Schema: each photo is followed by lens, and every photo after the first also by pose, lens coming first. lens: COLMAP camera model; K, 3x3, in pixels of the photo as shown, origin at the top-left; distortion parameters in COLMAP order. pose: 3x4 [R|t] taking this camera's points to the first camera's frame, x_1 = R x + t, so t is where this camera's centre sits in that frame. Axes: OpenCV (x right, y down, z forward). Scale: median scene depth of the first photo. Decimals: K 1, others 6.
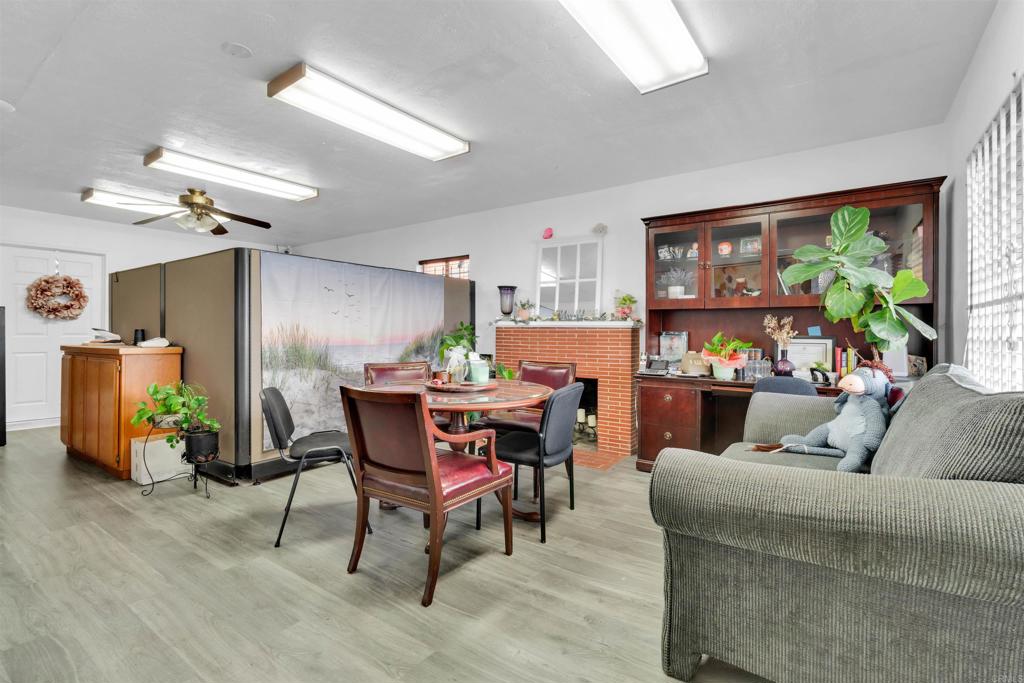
lens RADIAL K [[474.1, 0, 511.2], [0, 474.1, 336.1], [0, 0, 1]] dist [-0.001187, 0.000122]
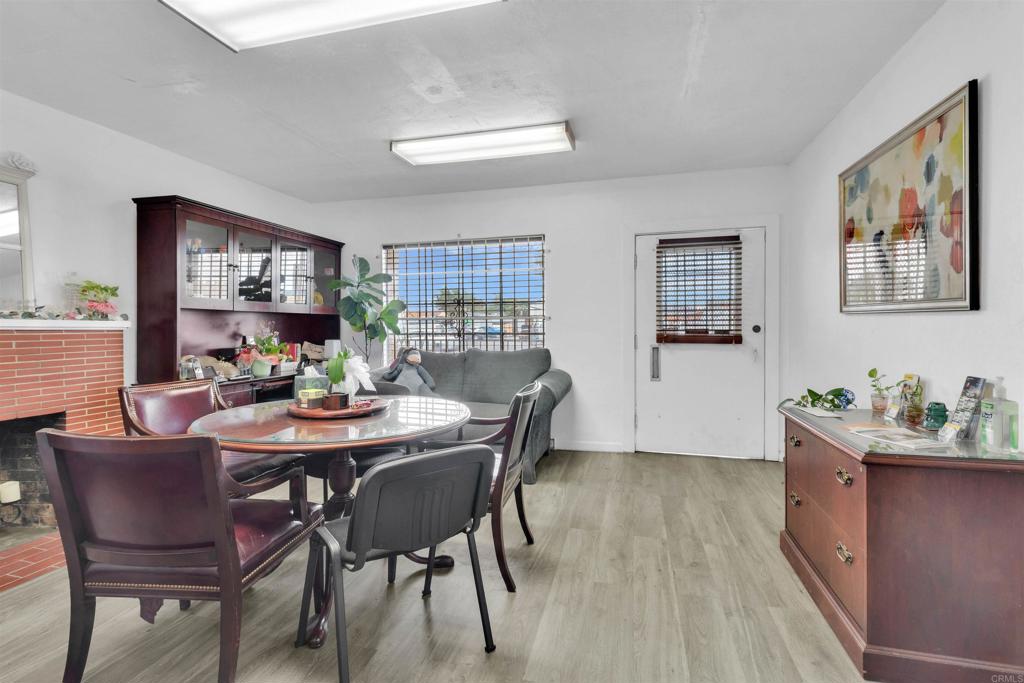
lens RADIAL K [[474.1, 0, 511.4], [0, 474.1, 330.6], [0, 0, 1]] dist [-0.001187, 0.000122]
pose [[-0.359678, -0.009393, 0.933029, -1.519381], [0.012282, 0.999815, 0.014800, -0.047832], [-0.932996, 0.016783, -0.359496, 1.662791]]
